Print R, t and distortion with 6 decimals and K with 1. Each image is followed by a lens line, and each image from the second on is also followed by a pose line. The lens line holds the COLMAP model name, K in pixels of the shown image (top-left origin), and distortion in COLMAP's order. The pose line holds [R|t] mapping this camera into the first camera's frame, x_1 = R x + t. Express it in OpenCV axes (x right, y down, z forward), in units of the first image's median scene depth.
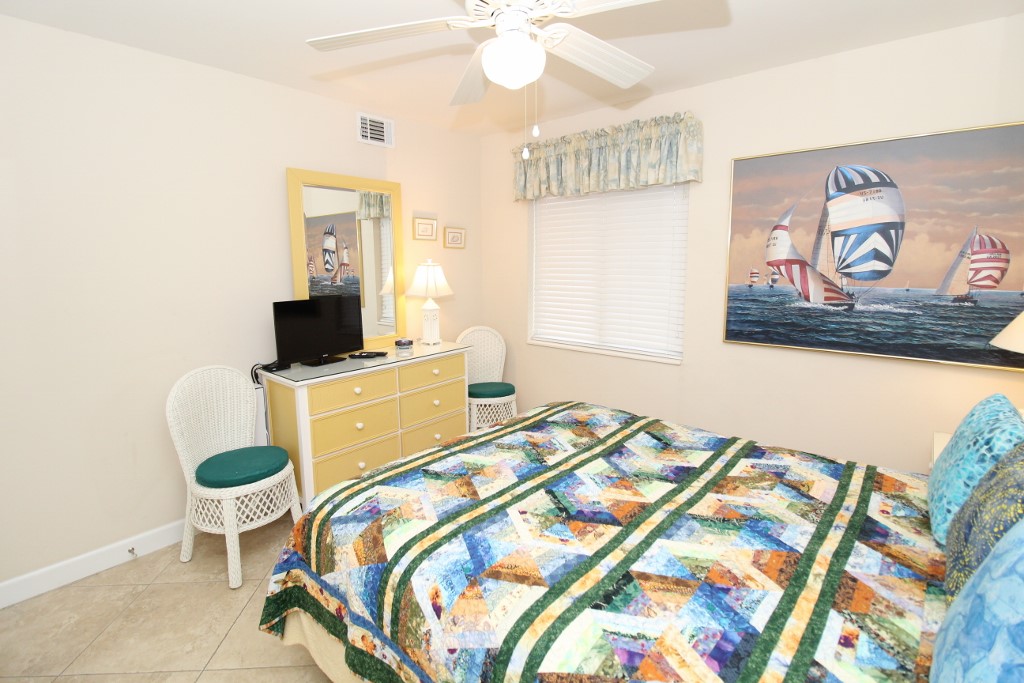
lens RADIAL K [[471.7, 0, 506.7], [0, 471.7, 324.4], [0, 0, 1]] dist [0.003451, -0.015168]
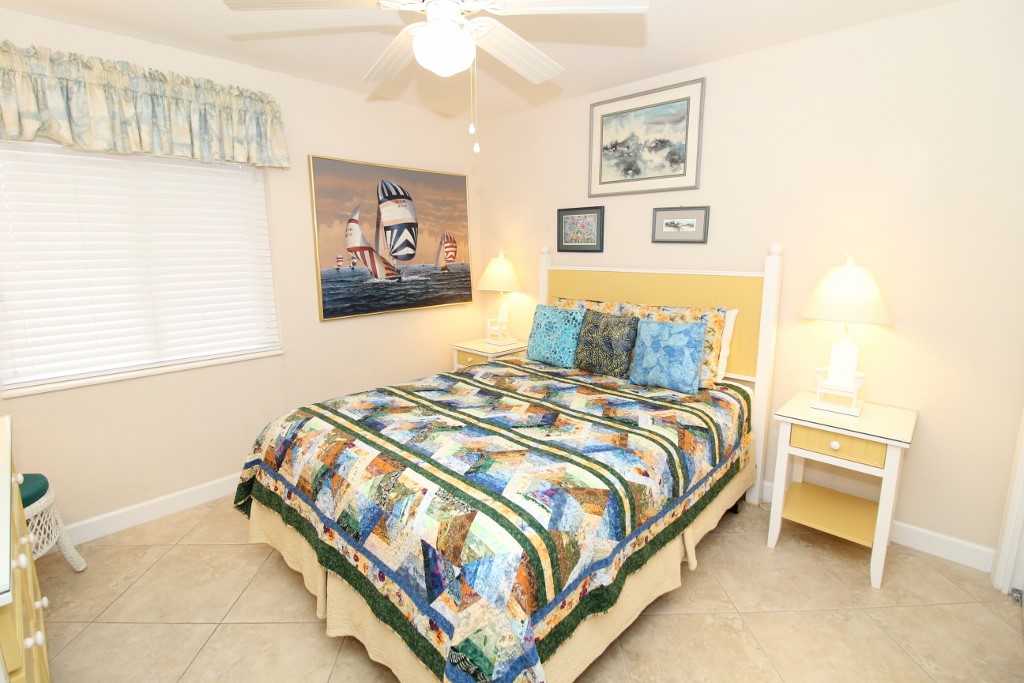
lens RADIAL K [[471.7, 0, 506.7], [0, 471.7, 324.4], [0, 0, 1]] dist [0.003451, -0.015168]
pose [[0.048861, -0.155711, 0.986593, -0.866520], [0.139436, 0.979164, 0.147633, -0.082348], [-0.989025, 0.130353, 0.069555, 0.695556]]
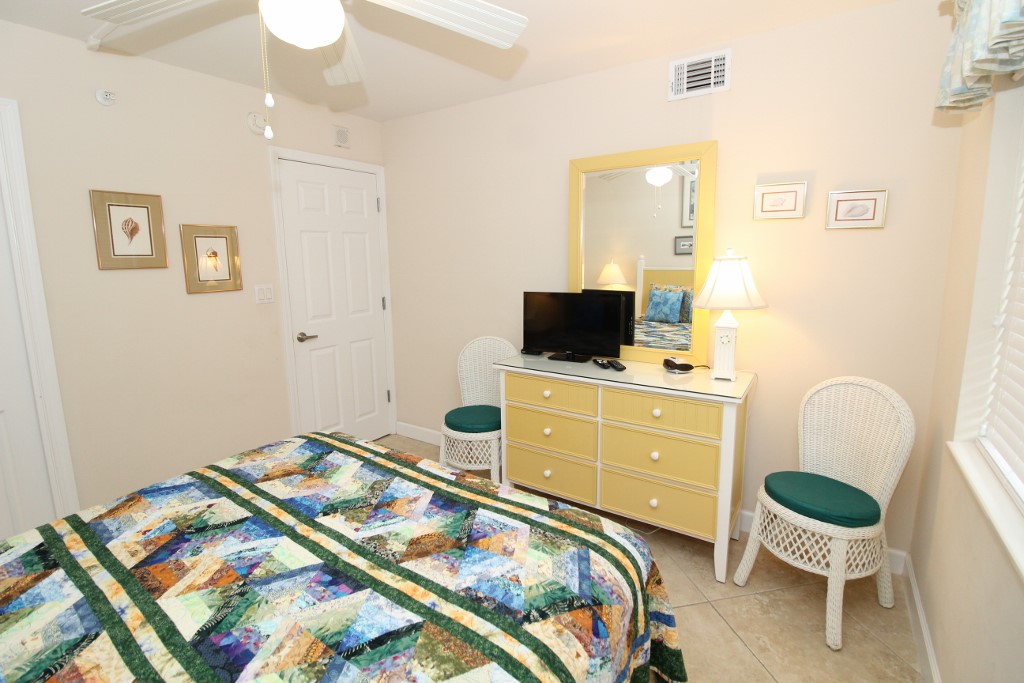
lens RADIAL K [[471.7, 0, 506.7], [0, 471.7, 324.4], [0, 0, 1]] dist [0.003451, -0.015168]
pose [[0.121923, 0.150034, -0.981134, 0.750036], [-0.121759, 0.983304, 0.135235, -0.146337], [0.985043, 0.102974, 0.138155, 1.028718]]
